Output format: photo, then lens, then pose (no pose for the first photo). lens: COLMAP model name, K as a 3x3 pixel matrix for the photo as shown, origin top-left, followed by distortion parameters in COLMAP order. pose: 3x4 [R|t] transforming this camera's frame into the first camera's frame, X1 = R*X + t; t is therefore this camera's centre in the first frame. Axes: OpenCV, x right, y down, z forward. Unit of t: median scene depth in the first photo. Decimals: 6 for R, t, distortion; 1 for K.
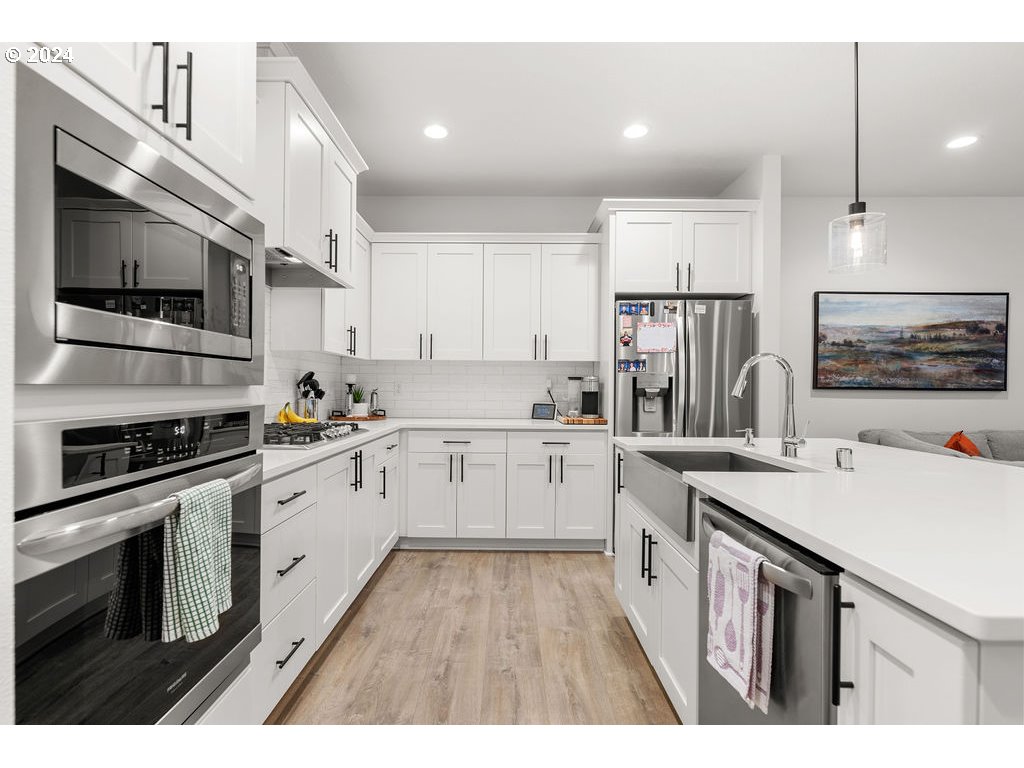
lens RADIAL K [[523.8, 0, 508.4], [0, 523.8, 386.9], [0, 0, 1]] dist [0.005369, 0.000481]
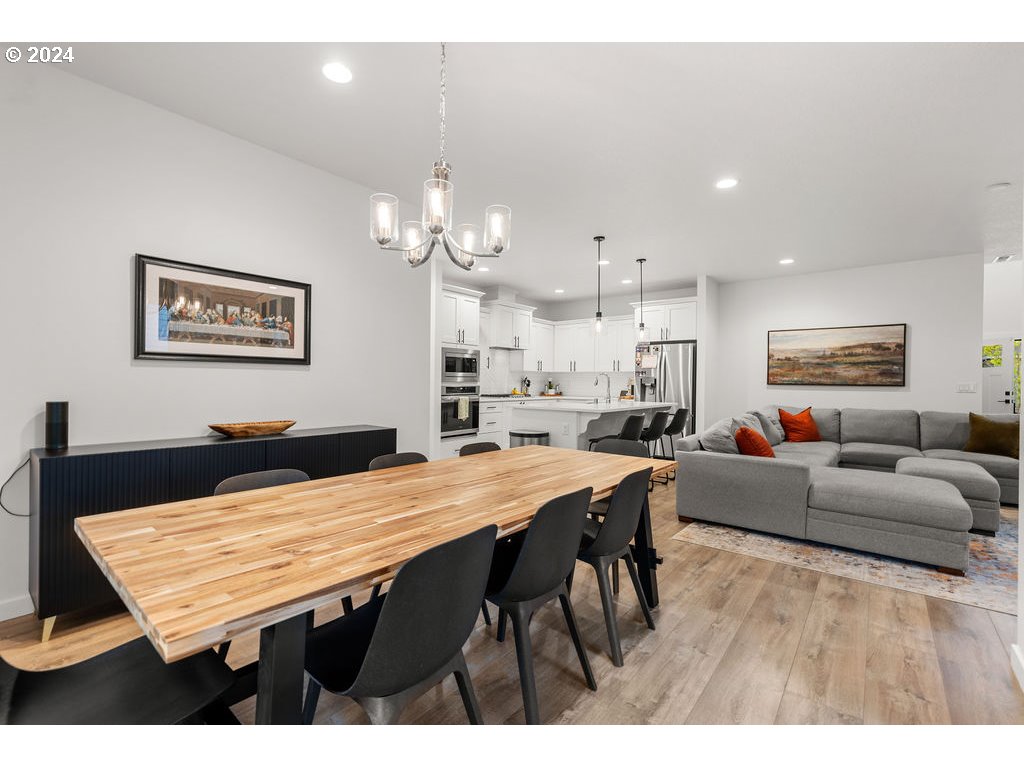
lens RADIAL K [[452.1, 0, 510.2], [0, 452.1, 382.3], [0, 0, 1]] dist [-0.000698, -0.000038]
pose [[0.782968, 0.001397, -0.622061, 0.863399], [-0.004445, 0.999985, -0.003349, 0.005428], [0.622047, 0.005388, 0.782962, -0.781096]]
